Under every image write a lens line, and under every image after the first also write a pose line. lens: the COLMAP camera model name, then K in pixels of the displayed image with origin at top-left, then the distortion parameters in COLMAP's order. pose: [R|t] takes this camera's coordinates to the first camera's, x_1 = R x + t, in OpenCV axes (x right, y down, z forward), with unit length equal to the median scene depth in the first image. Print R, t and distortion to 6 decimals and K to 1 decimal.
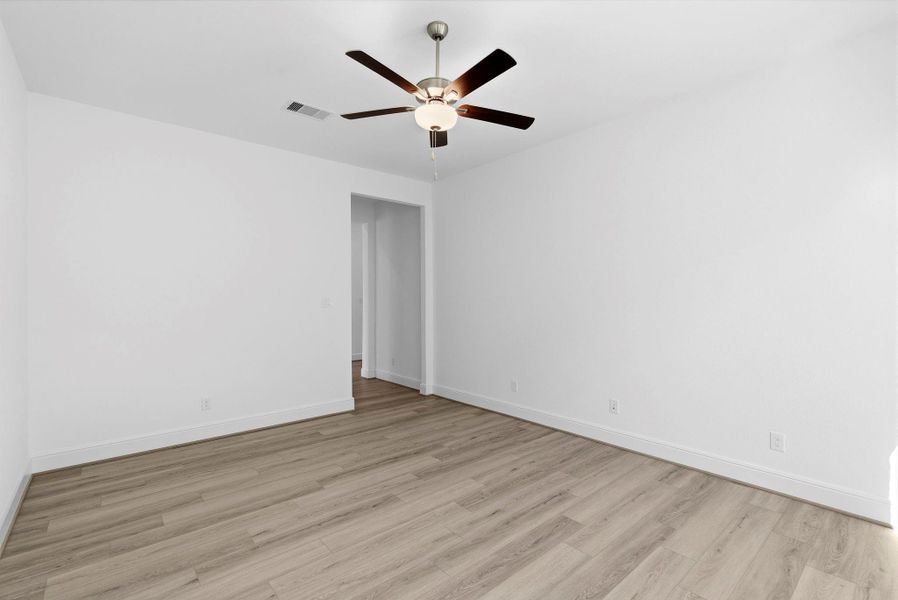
lens RADIAL K [[408.1, 0, 448.9], [0, 408.1, 298.9], [0, 0, 1]] dist [-0.011974, 0.001919]
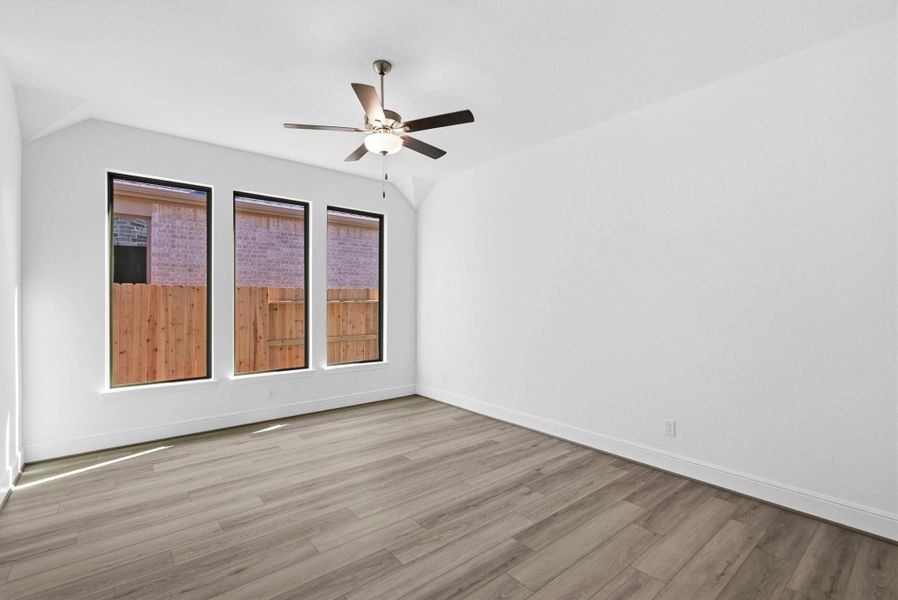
lens RADIAL K [[408.1, 0, 447.3], [0, 408.1, 300.2], [0, 0, 1]] dist [-0.011974, 0.001919]
pose [[-0.999843, 0.001099, 0.017662, -0.218617], [0.001098, 0.999999, -0.000079, -0.002926], [-0.017662, -0.000059, -0.999844, 2.036571]]
